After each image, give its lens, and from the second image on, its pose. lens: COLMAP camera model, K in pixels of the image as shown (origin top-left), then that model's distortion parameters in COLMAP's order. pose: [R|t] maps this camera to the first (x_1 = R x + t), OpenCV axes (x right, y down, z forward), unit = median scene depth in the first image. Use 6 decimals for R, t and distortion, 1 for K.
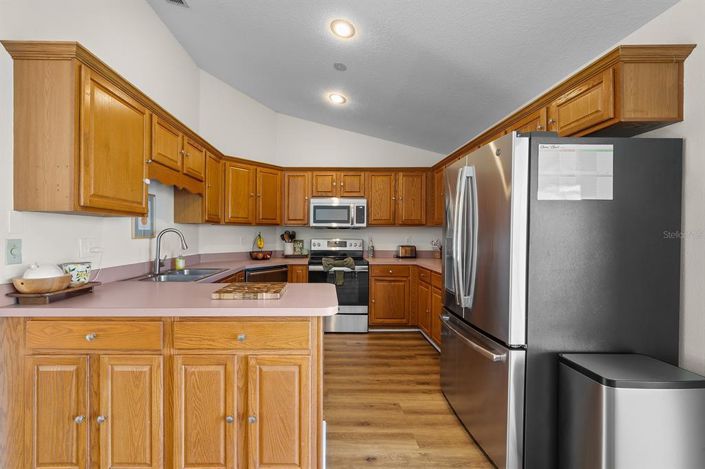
lens RADIAL K [[296.3, 0, 326.3], [0, 296.3, 235.9], [0, 0, 1]] dist [-0.000436, -0.000185]
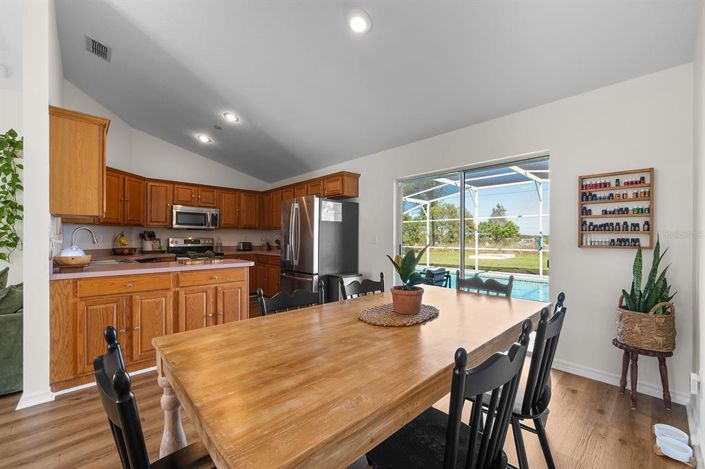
lens RADIAL K [[288.0, 0, 350.4], [0, 288.0, 239.8], [0, 0, 1]] dist [0.000189, -0.000003]
pose [[0.728058, -0.004250, 0.685502, -0.567800], [0.003353, 0.999991, 0.002640, 0.032212], [-0.685507, 0.000376, 0.728066, -0.693843]]
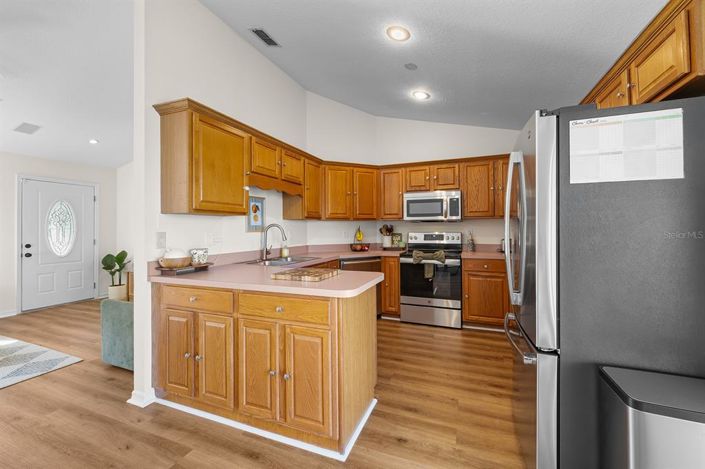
lens RADIAL K [[288.8, 0, 355.4], [0, 288.8, 227.3], [0, 0, 1]] dist [0.000457, -0.000071]
pose [[0.930555, -0.010494, -0.366002, 0.257645], [0.006621, 0.999908, -0.011835, 0.006169], [0.366092, 0.008590, 0.930539, -0.013801]]
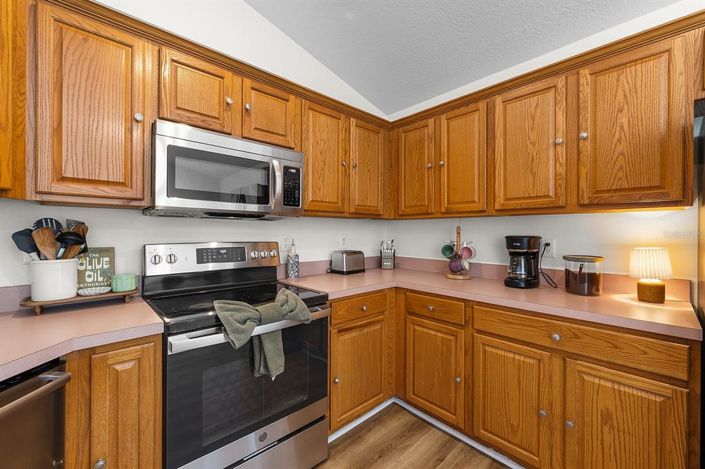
lens RADIAL K [[285.8, 0, 353.6], [0, 285.8, 233.7], [0, 0, 1]] dist [-0.000646, -0.000203]
pose [[0.730418, -0.001986, 0.682998, -0.179339], [0.002312, 0.999997, 0.000436, -0.003307], [-0.682997, 0.001261, 0.730420, 1.015807]]
